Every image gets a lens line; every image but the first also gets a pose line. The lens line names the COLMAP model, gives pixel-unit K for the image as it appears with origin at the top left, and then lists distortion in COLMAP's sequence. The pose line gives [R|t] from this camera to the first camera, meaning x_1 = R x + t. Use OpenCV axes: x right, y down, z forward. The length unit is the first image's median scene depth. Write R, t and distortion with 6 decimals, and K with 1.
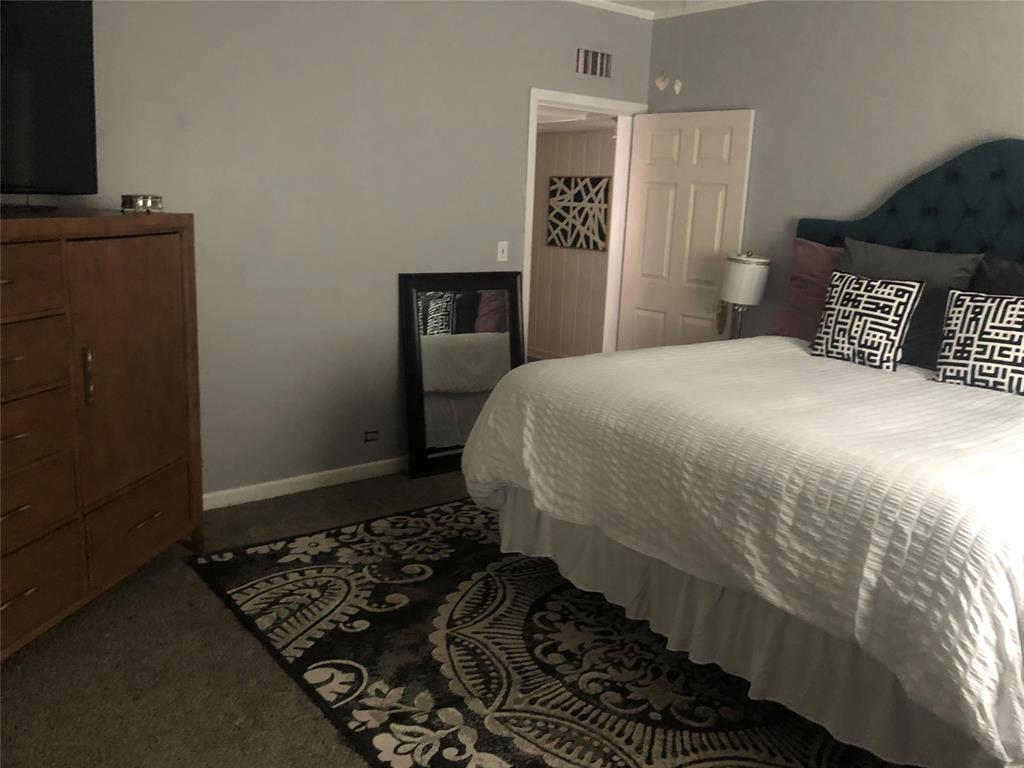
lens RADIAL K [[828.1, 0, 521.8], [0, 828.1, 385.1], [0, 0, 1]] dist [0.020022, -0.023192]
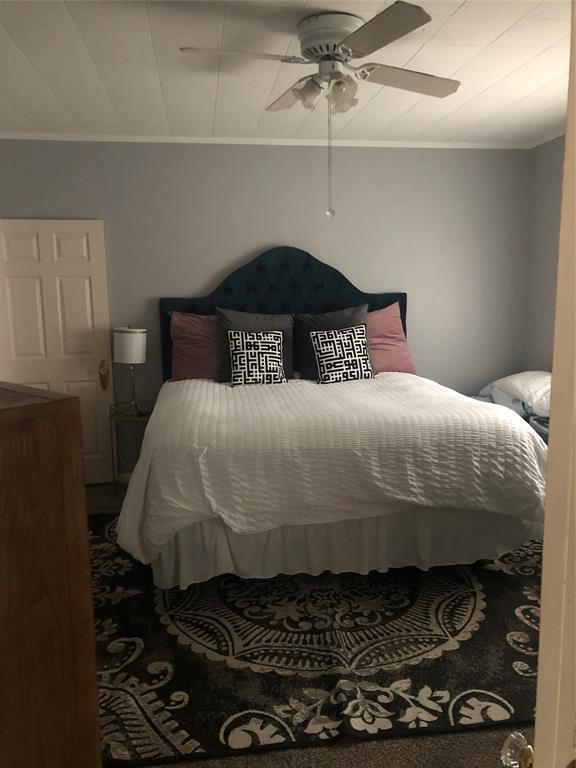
lens RADIAL K [[621.1, 0, 294.9], [0, 621.1, 380.6], [0, 0, 1]] dist [0.020022, -0.023192]
pose [[0.511360, -0.175499, 0.841256, -0.663213], [0.227887, 0.971571, 0.064163, -0.110356], [-0.828601, 0.158901, 0.536816, 0.361780]]
